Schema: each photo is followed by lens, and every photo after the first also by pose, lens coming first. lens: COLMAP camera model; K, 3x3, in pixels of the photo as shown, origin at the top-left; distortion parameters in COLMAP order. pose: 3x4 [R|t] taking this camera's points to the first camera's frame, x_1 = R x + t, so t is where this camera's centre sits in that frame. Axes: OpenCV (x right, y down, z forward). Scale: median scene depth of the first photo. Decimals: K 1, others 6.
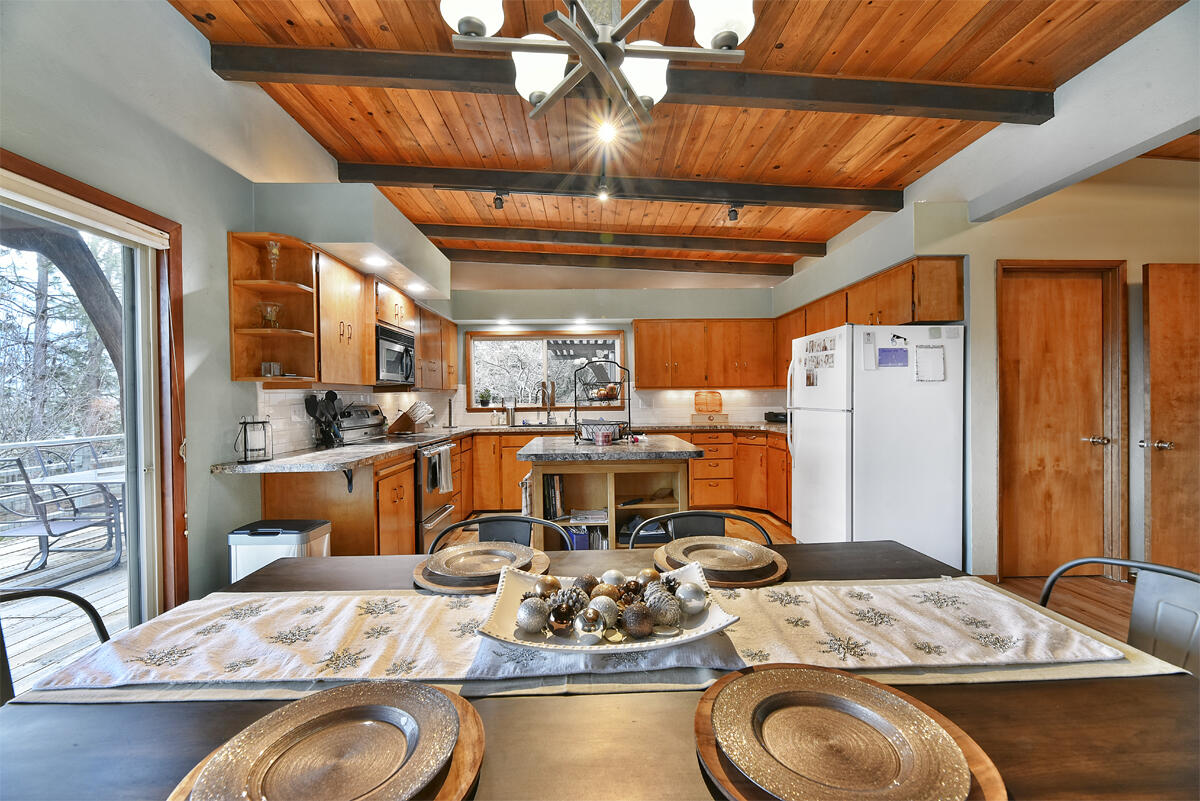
lens RADIAL K [[484.0, 0, 600.0], [0, 484.0, 400.5], [0, 0, 1]] dist [-0.003750, -0.000400]
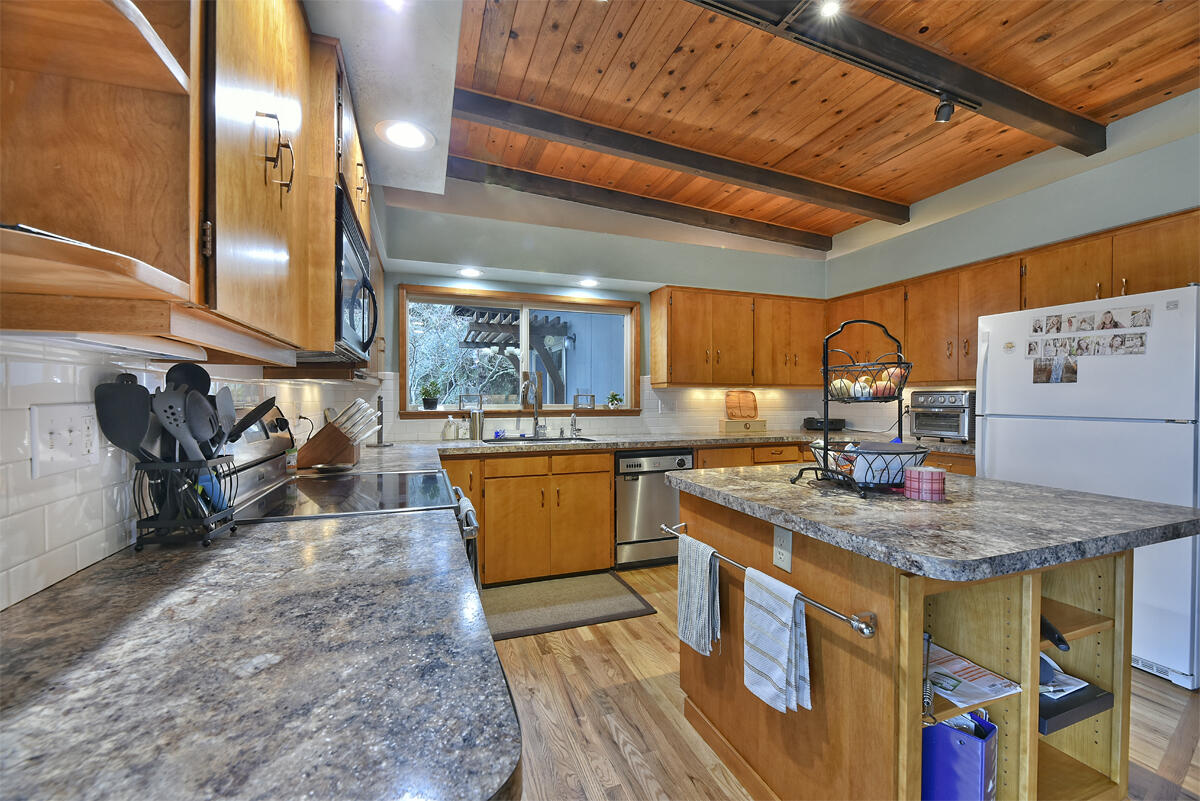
lens RADIAL K [[484.0, 0, 600.0], [0, 484.0, 400.5], [0, 0, 1]] dist [-0.003750, -0.000400]
pose [[0.946479, 0.010598, 0.322591, -0.234570], [-0.009463, 0.999942, -0.005085, 0.002693], [-0.322627, 0.001761, 0.946525, 0.355576]]
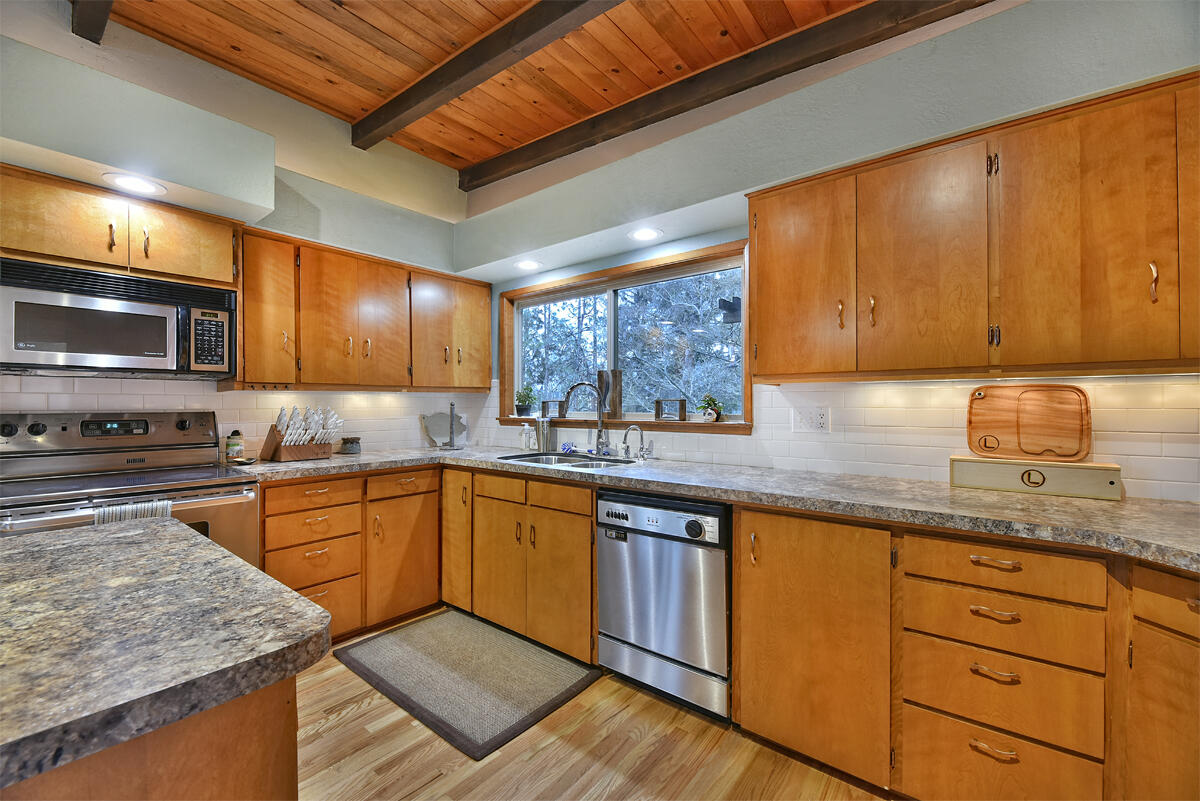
lens RADIAL K [[484.0, 0, 600.0], [0, 484.0, 400.5], [0, 0, 1]] dist [-0.003750, -0.000400]
pose [[0.766123, 0.004880, -0.642676, 0.215706], [-0.010639, 0.999930, -0.005090, -0.004785], [0.642606, 0.010738, 0.766121, 0.614545]]
